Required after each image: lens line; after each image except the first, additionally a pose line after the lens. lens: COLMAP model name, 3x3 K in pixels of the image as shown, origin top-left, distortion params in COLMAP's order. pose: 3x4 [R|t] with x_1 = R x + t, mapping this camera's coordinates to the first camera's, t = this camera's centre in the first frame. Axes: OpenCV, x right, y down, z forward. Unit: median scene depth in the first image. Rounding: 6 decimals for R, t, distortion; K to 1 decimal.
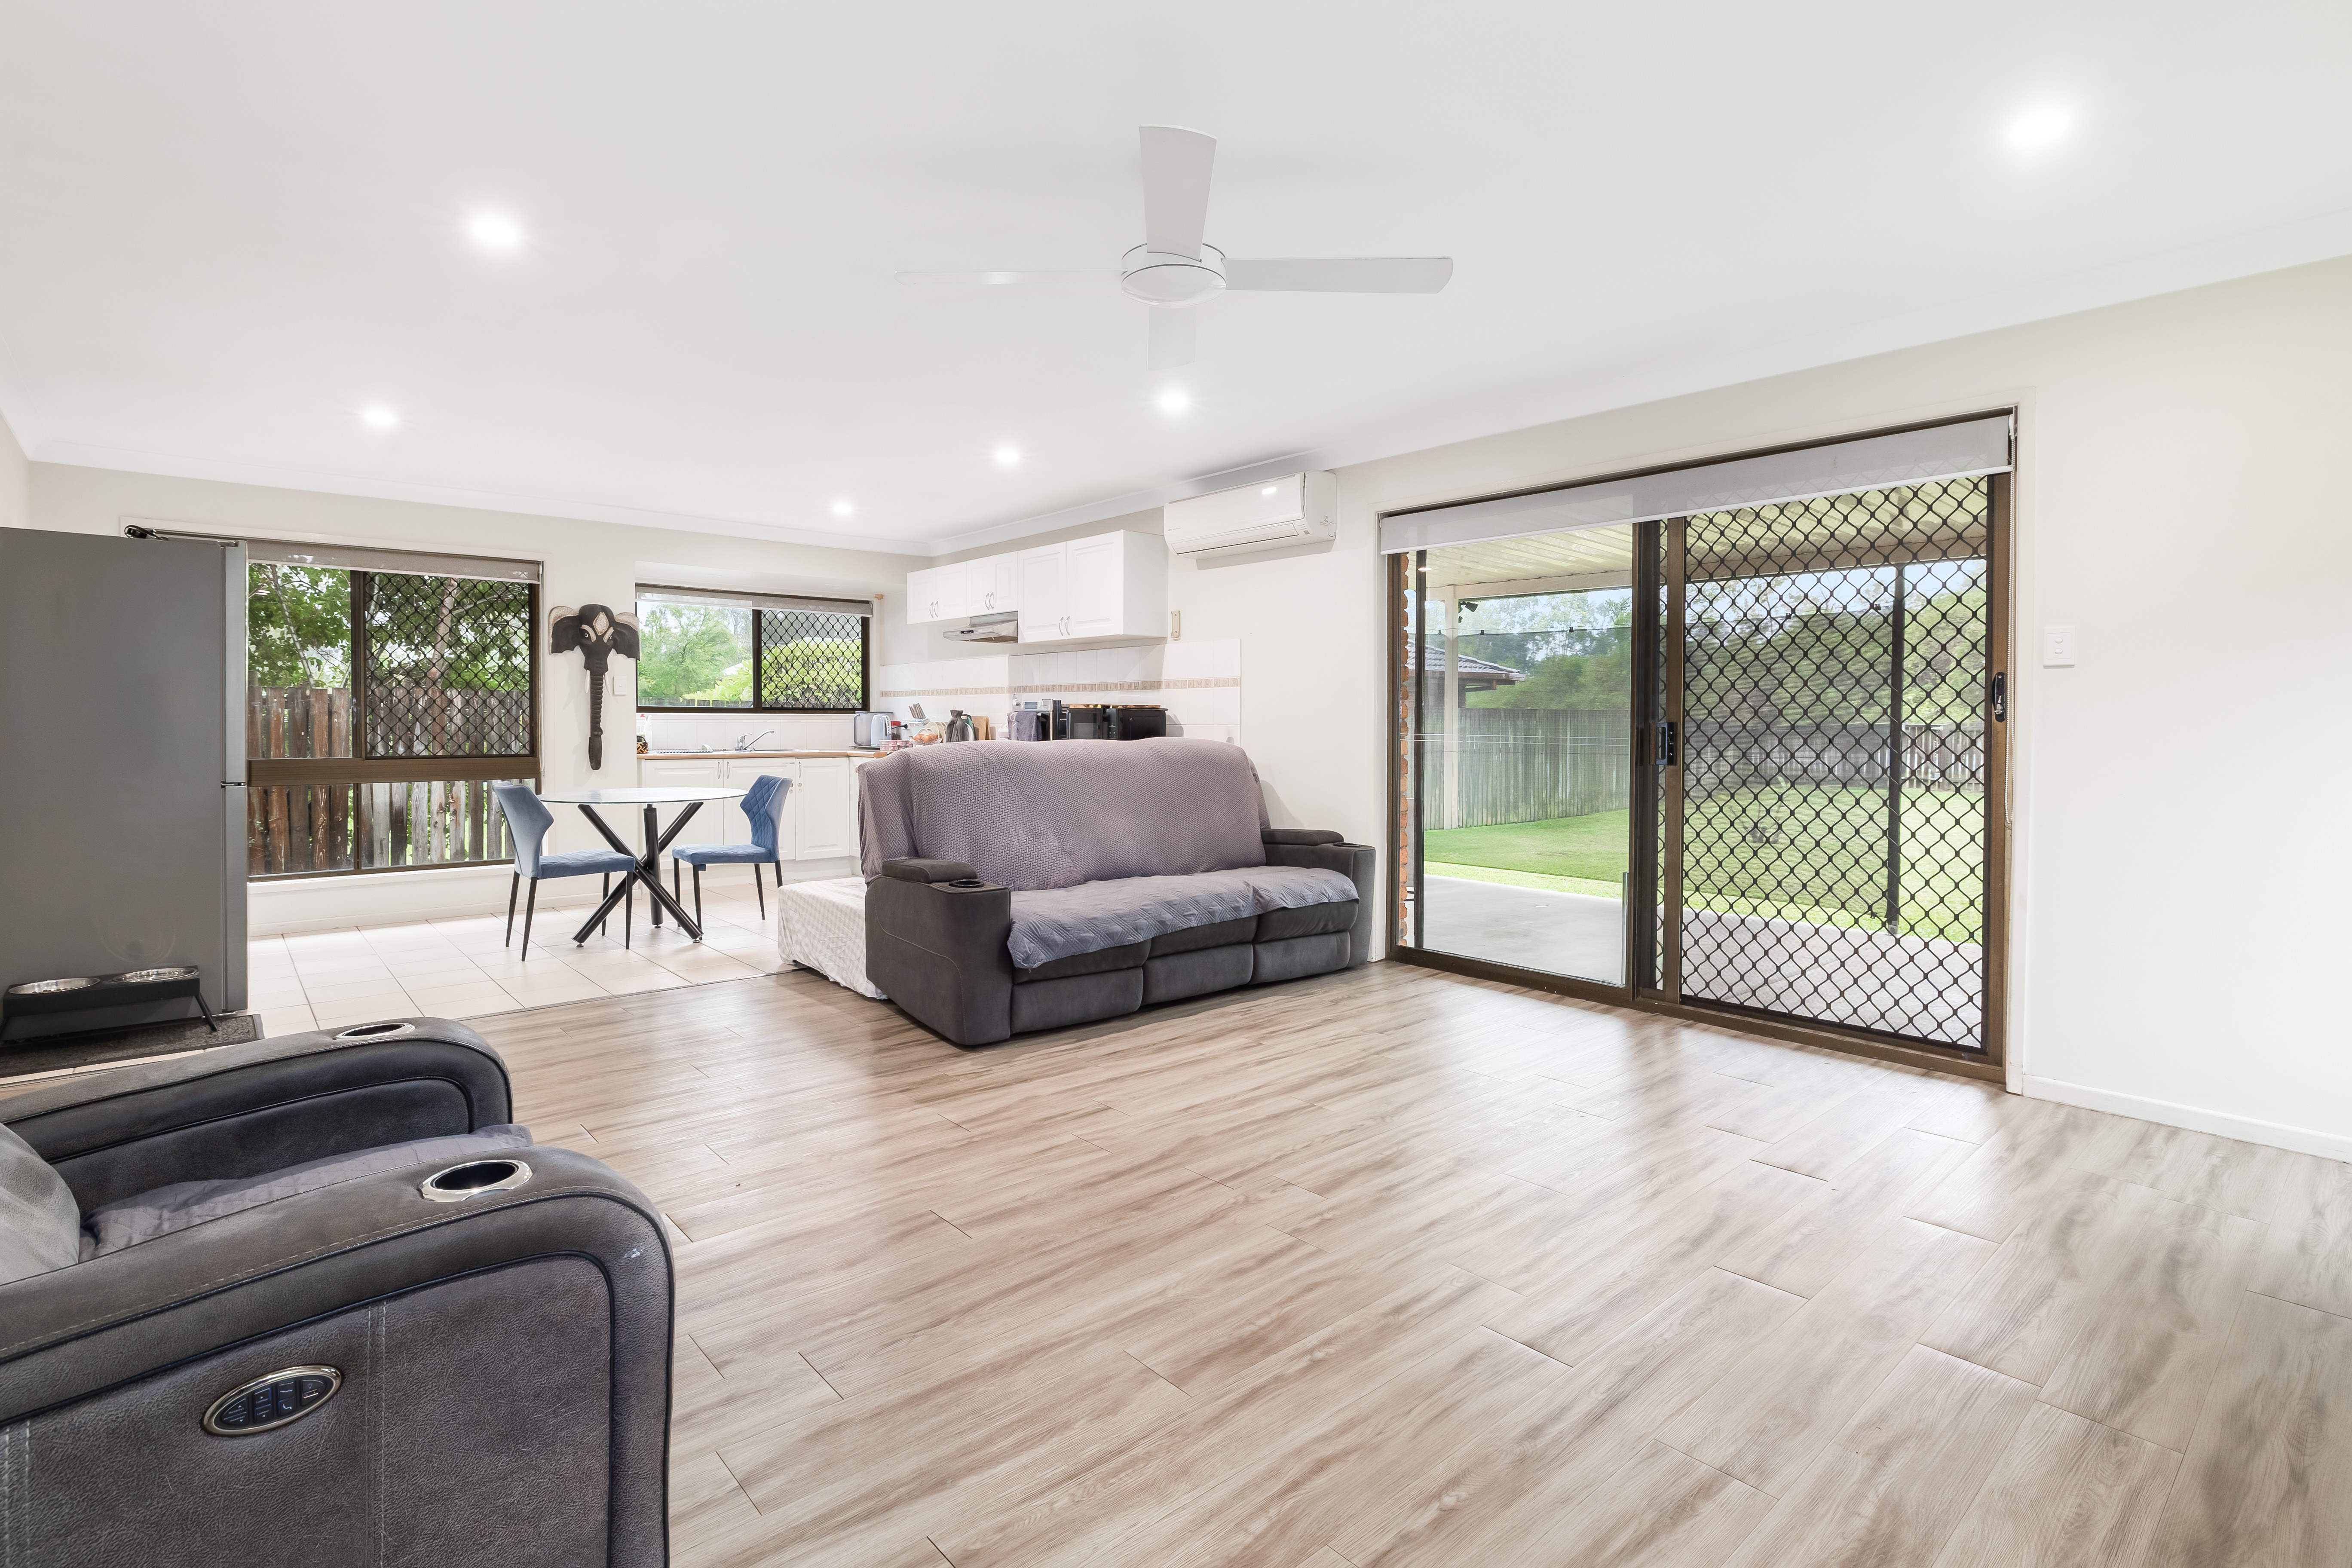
lens RADIAL K [[1168.3, 0, 1172.1], [0, 1168.3, 729.6], [0, 0, 1]] dist [-0.001367, 0.000412]
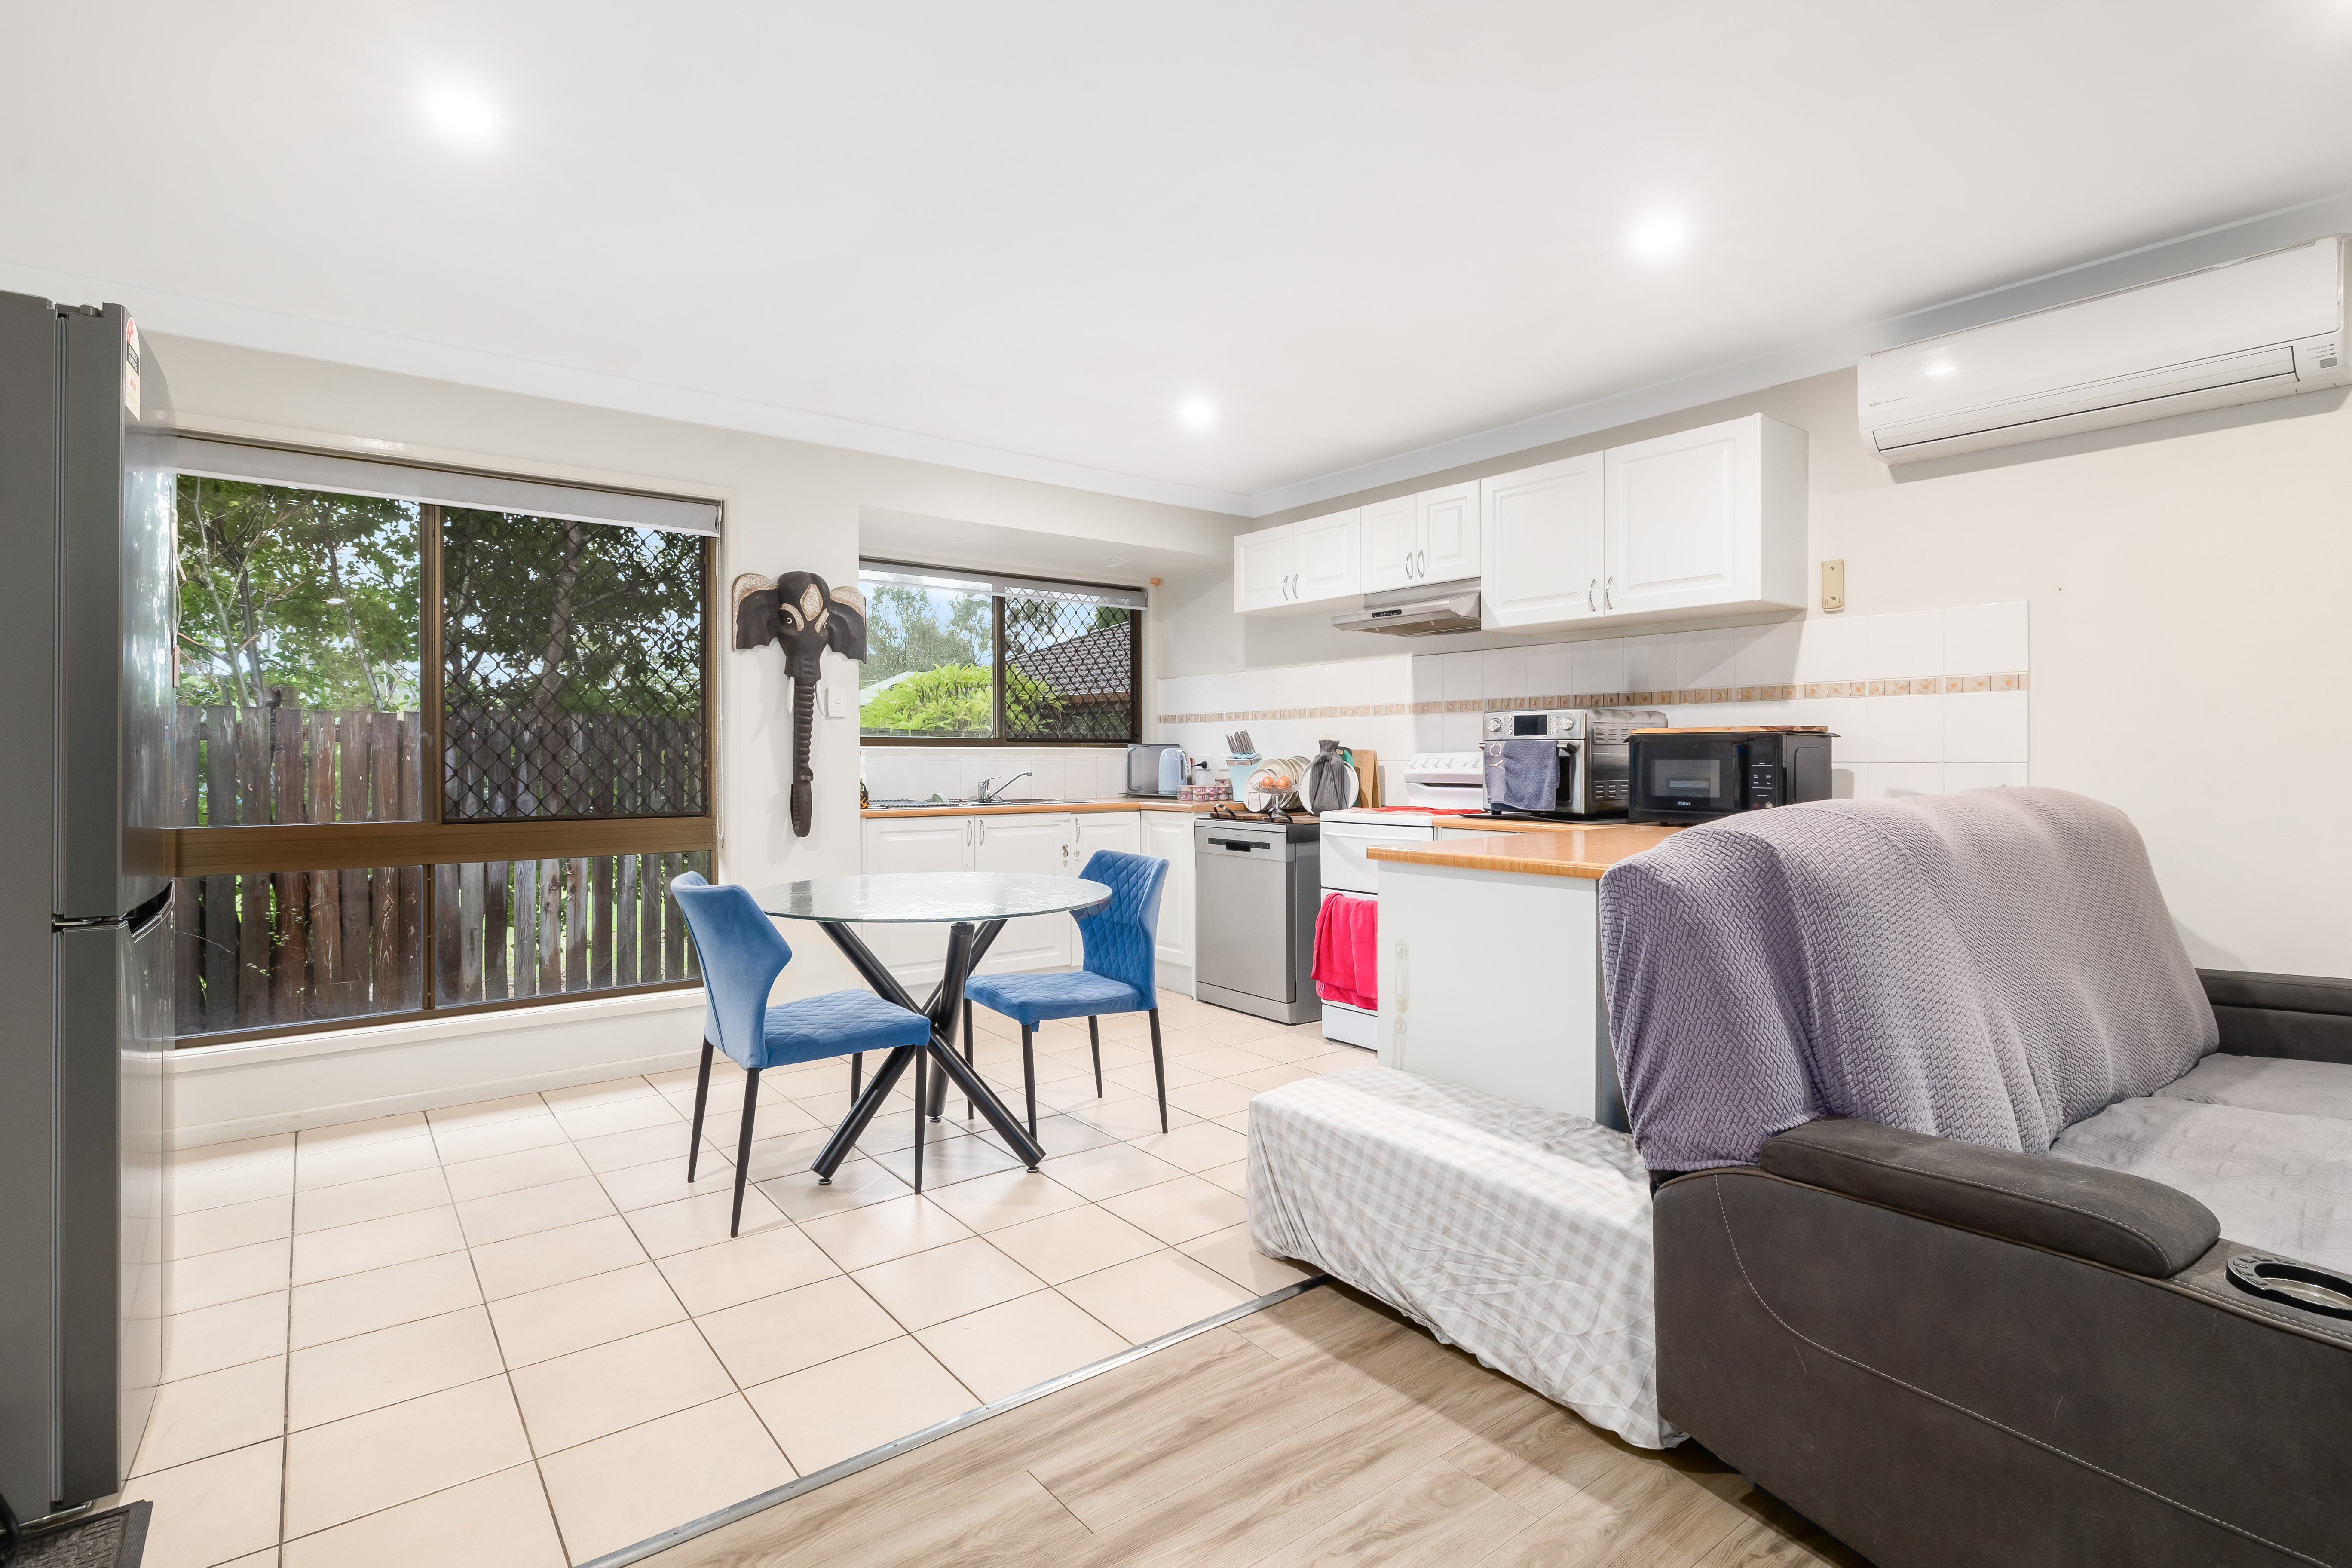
lens RADIAL K [[1131.3, 0, 1172.8], [0, 1131.3, 757.7], [0, 0, 1]] dist [-0.002222, 0.000591]
pose [[0.998925, -0.003487, -0.046218, -0.275059], [0.003181, 0.999973, -0.006686, -0.003394], [0.046240, 0.006532, 0.998909, 0.416230]]
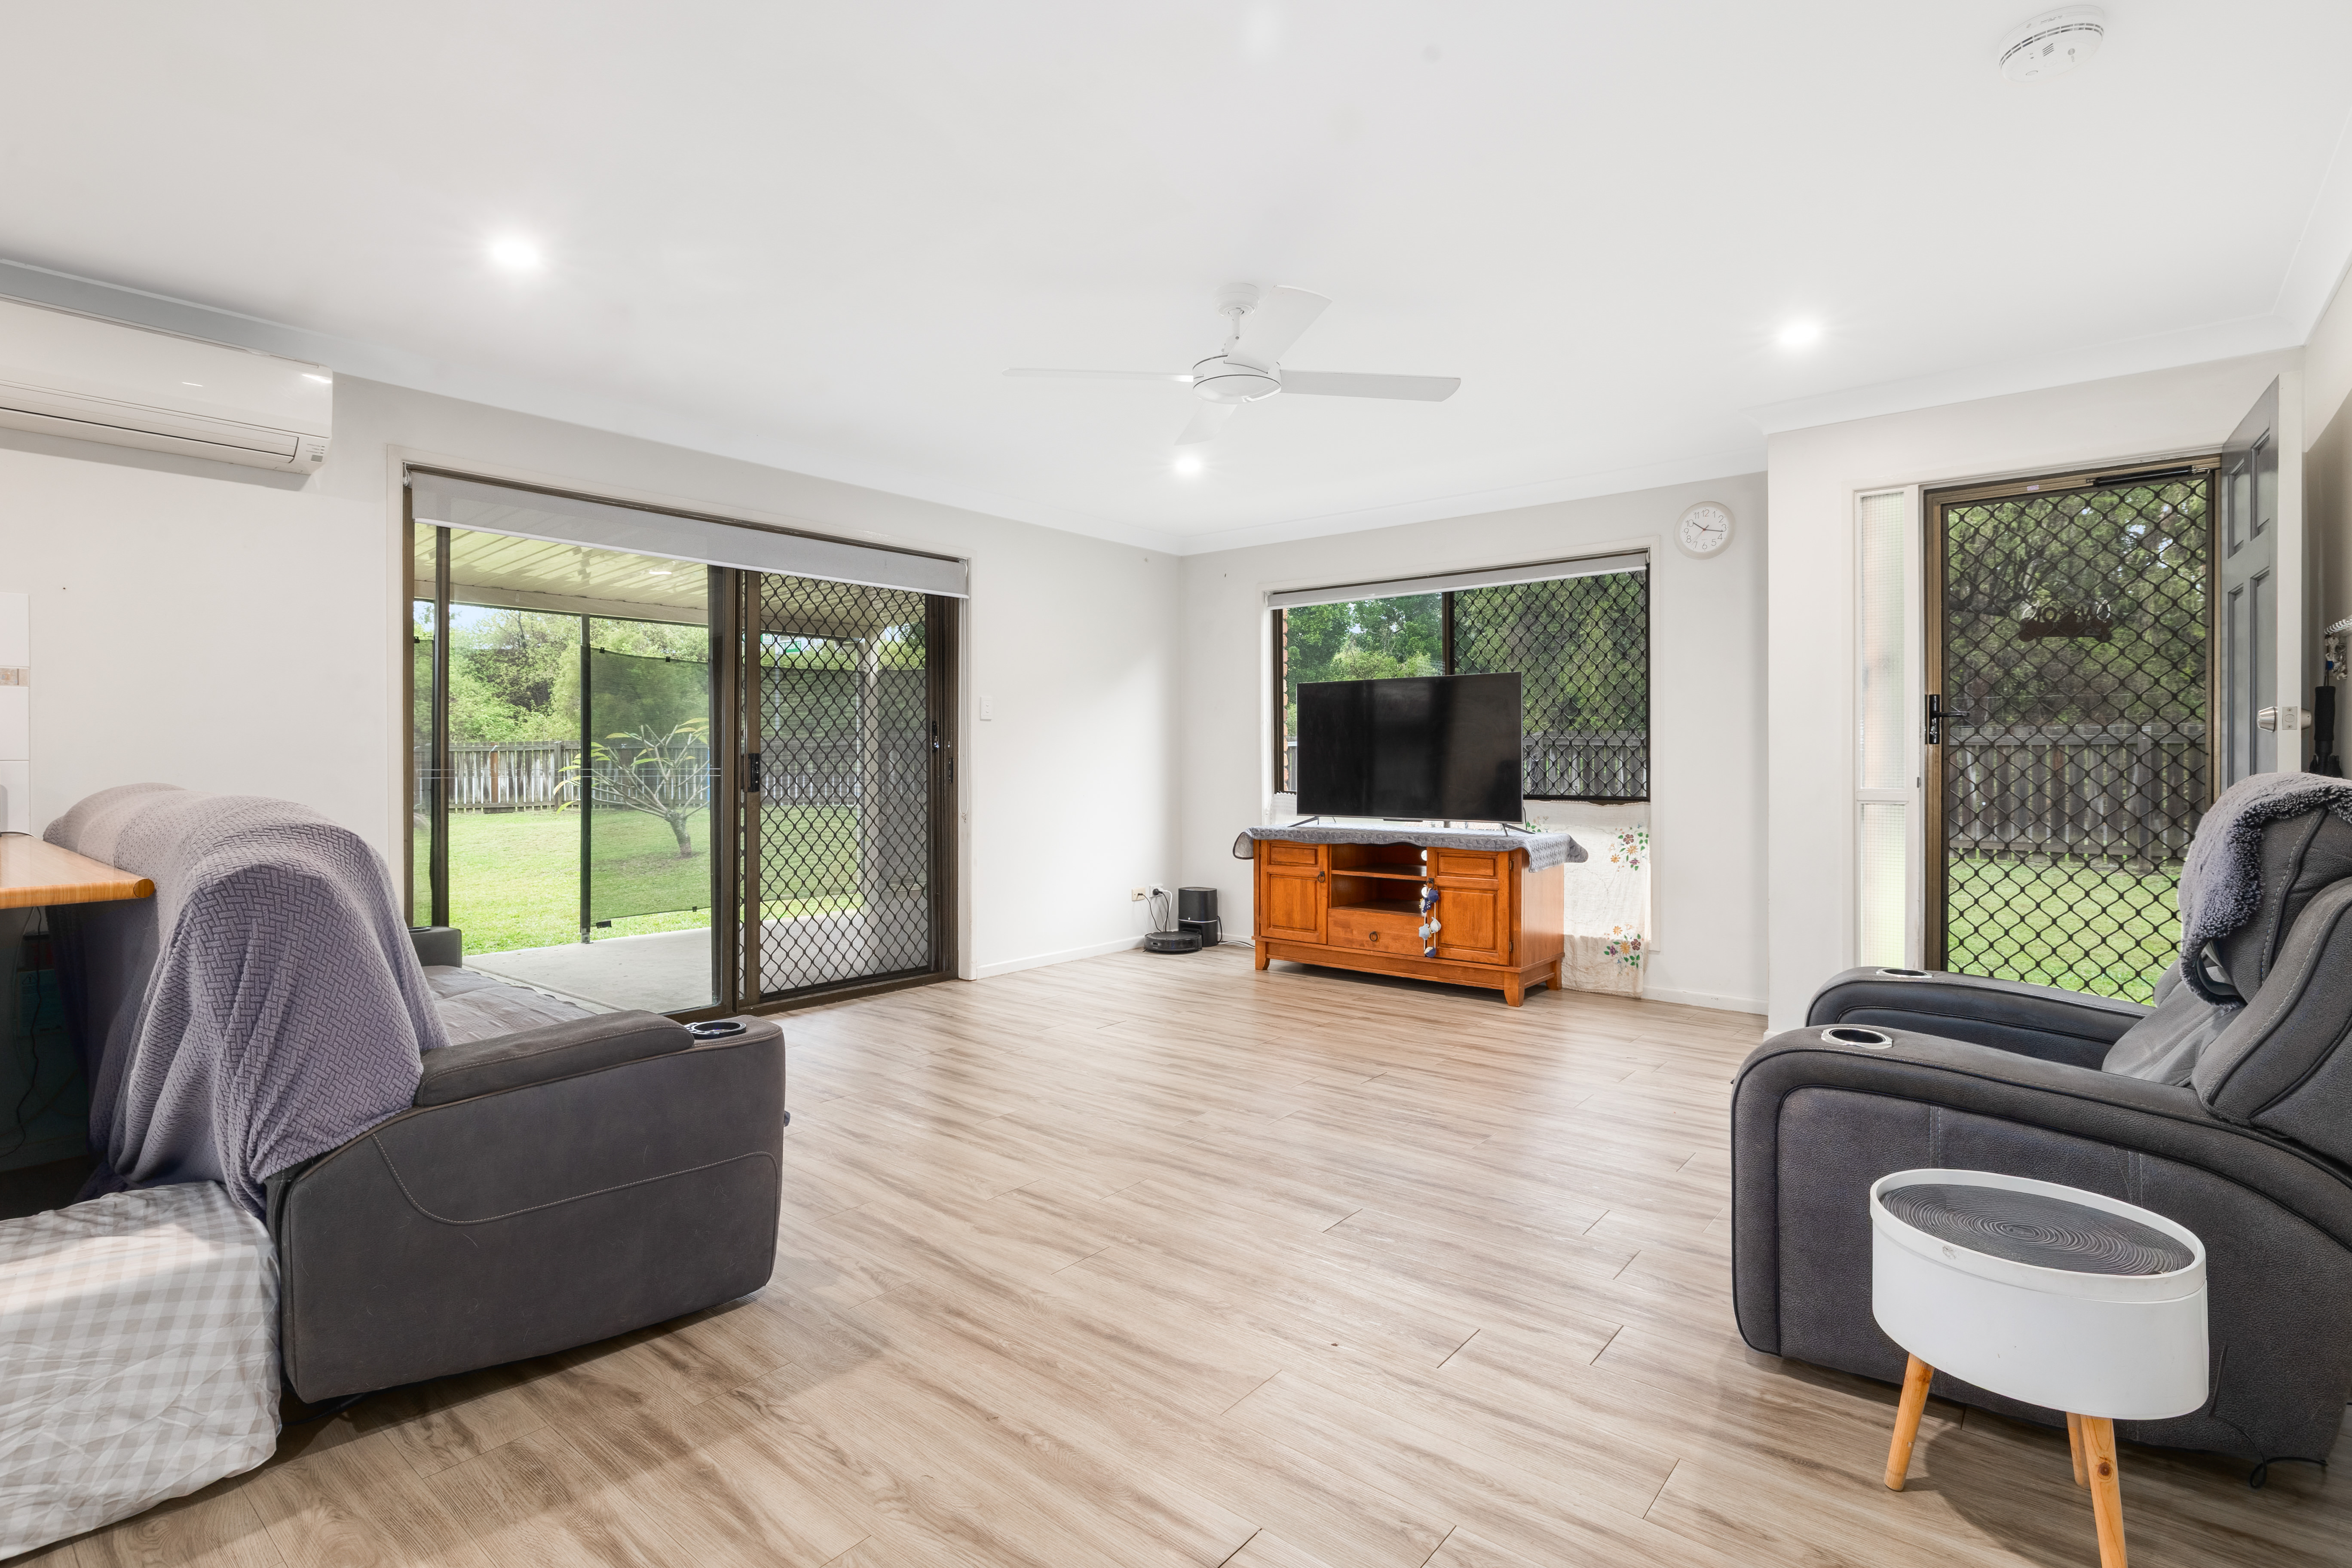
lens RADIAL K [[1131.3, 0, 1172.8], [0, 1131.3, 757.7], [0, 0, 1]] dist [-0.002222, 0.000591]
pose [[-0.179374, -0.003160, 0.983776, -0.467970], [0.008172, 0.999956, 0.004702, -0.003139], [-0.983747, 0.008882, -0.179341, 0.528515]]
